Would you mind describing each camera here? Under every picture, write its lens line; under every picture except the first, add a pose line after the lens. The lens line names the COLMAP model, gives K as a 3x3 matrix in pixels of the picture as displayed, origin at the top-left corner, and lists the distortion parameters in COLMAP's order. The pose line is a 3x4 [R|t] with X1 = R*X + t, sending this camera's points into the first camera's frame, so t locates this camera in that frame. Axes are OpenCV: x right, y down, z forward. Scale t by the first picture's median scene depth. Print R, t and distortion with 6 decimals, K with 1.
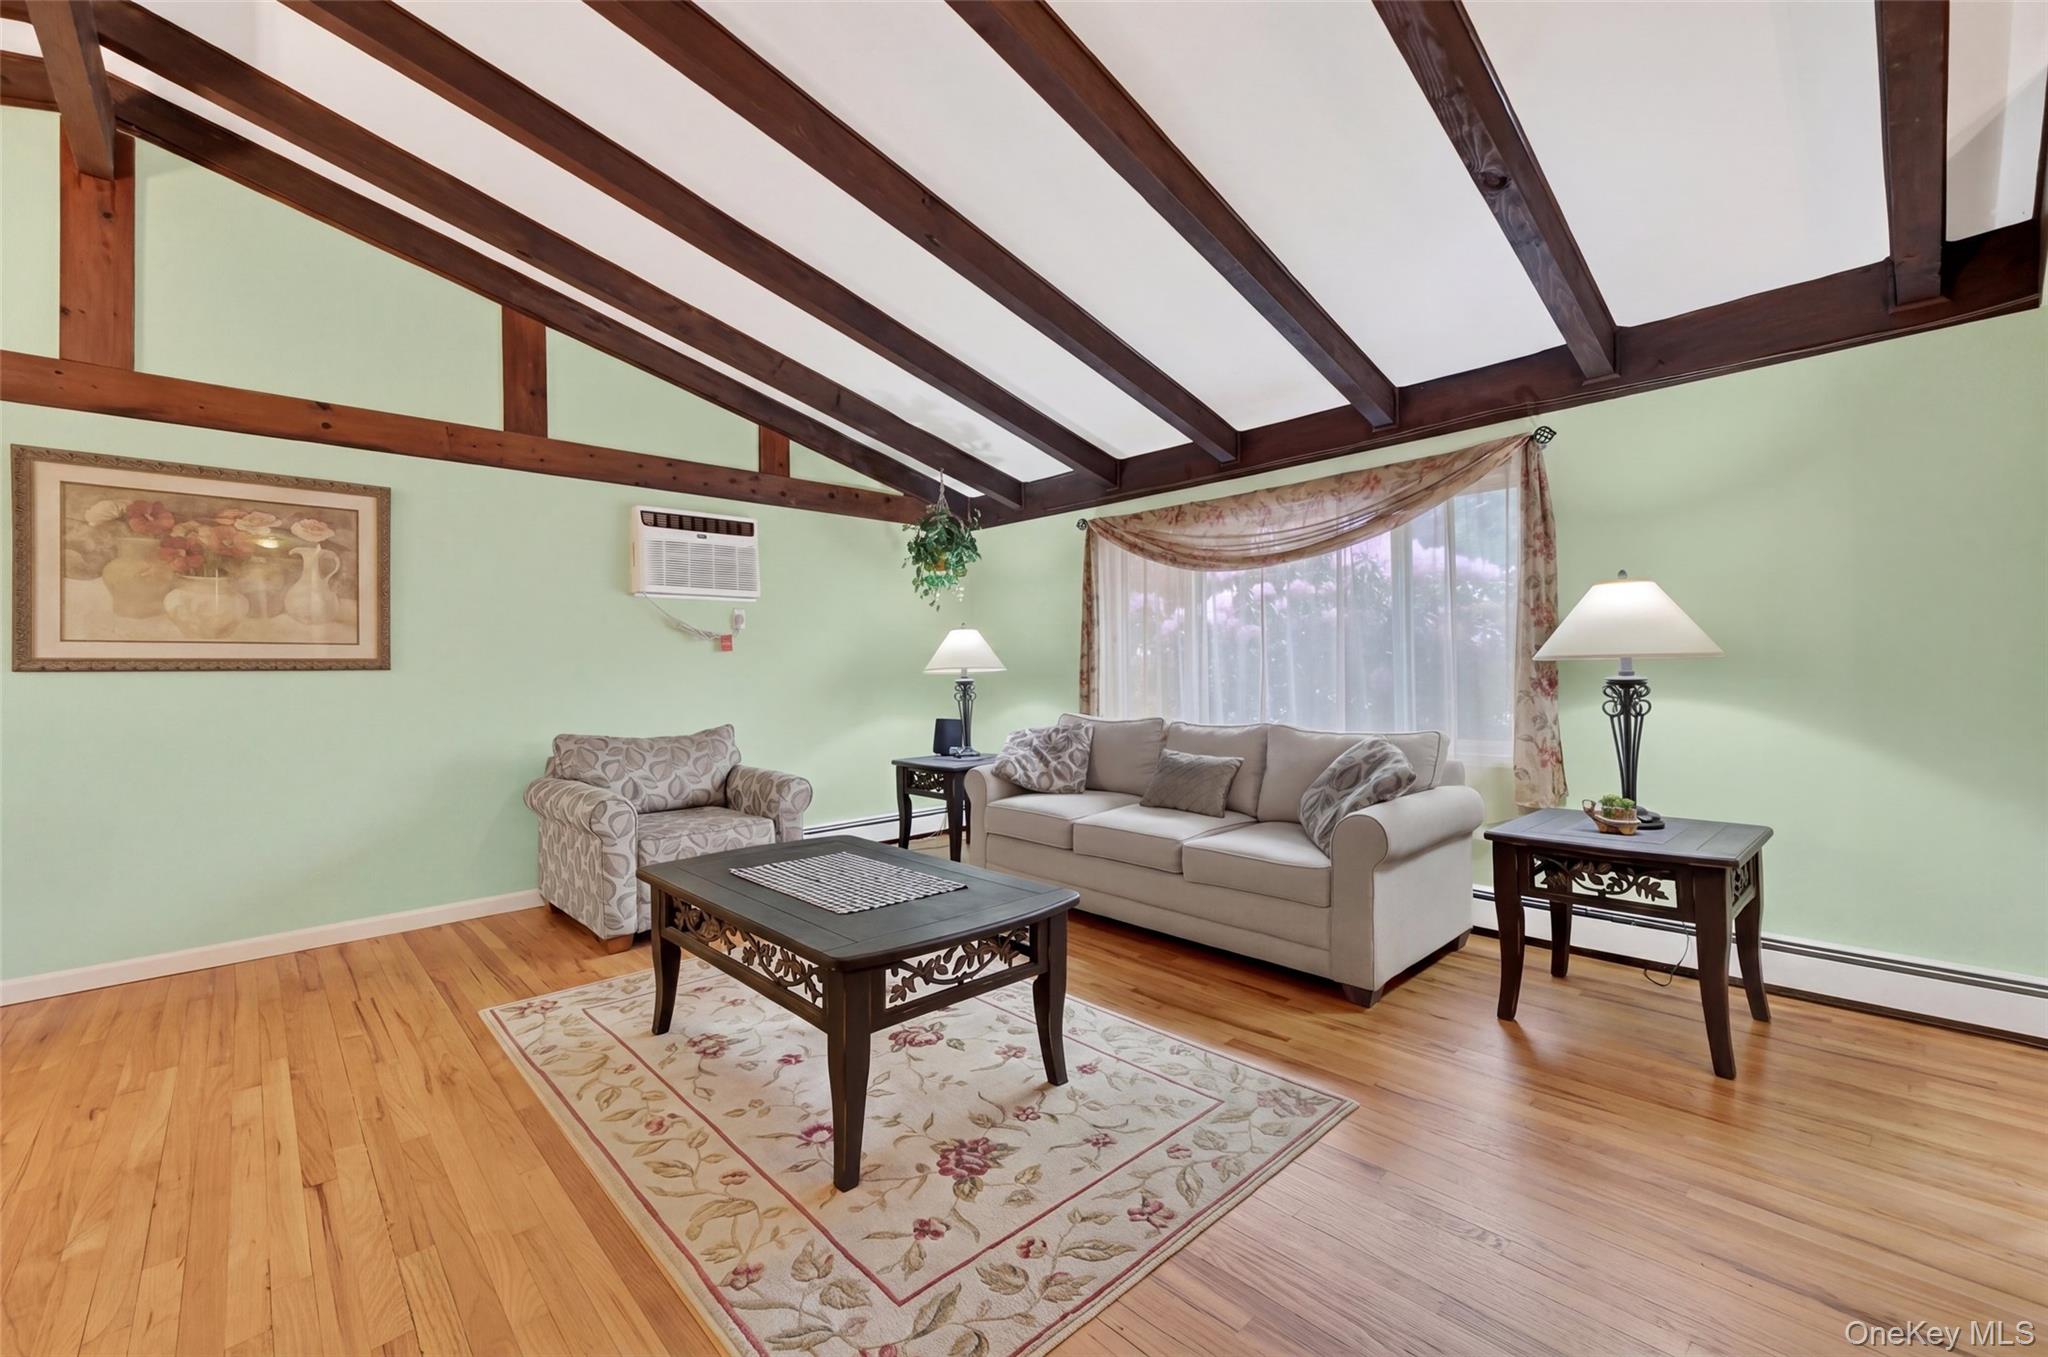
lens RADIAL K [[832.2, 0, 1019.0], [0, 832.2, 661.5], [0, 0, 1]] dist [0.008545, 0.000292]
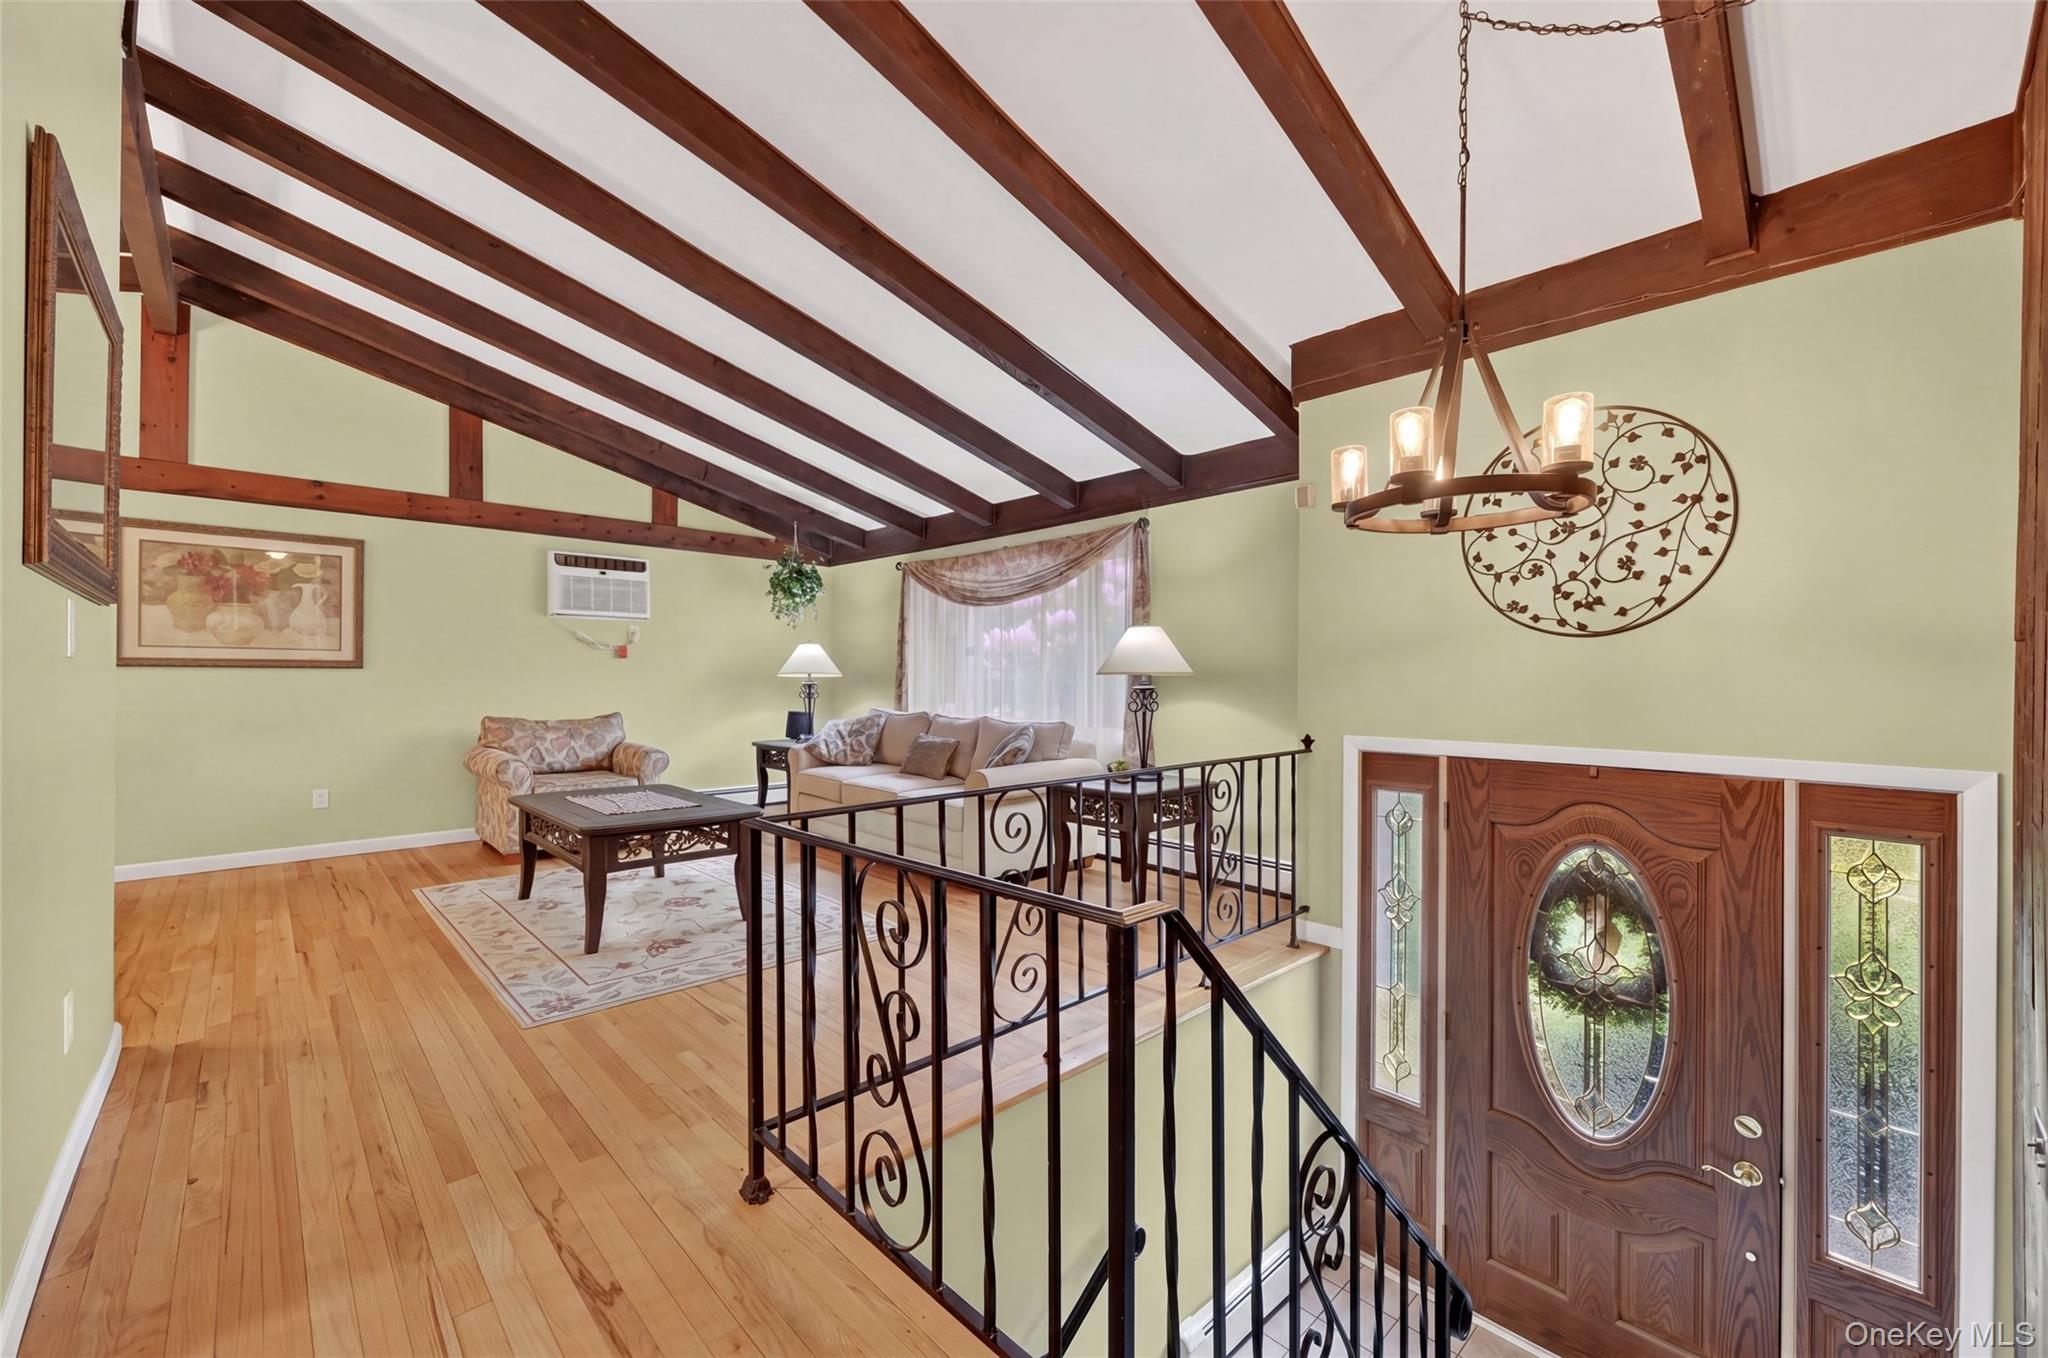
lens RADIAL K [[812.0, 0, 1024.0], [0, 812.0, 679.0], [0, 0, 1]] dist [0.002419, 0.000286]
pose [[0.999833, 0.015504, 0.009697, 0.323614], [-0.015633, 0.999789, 0.013340, -0.007514], [-0.009488, -0.013489, 0.999864, -0.356840]]
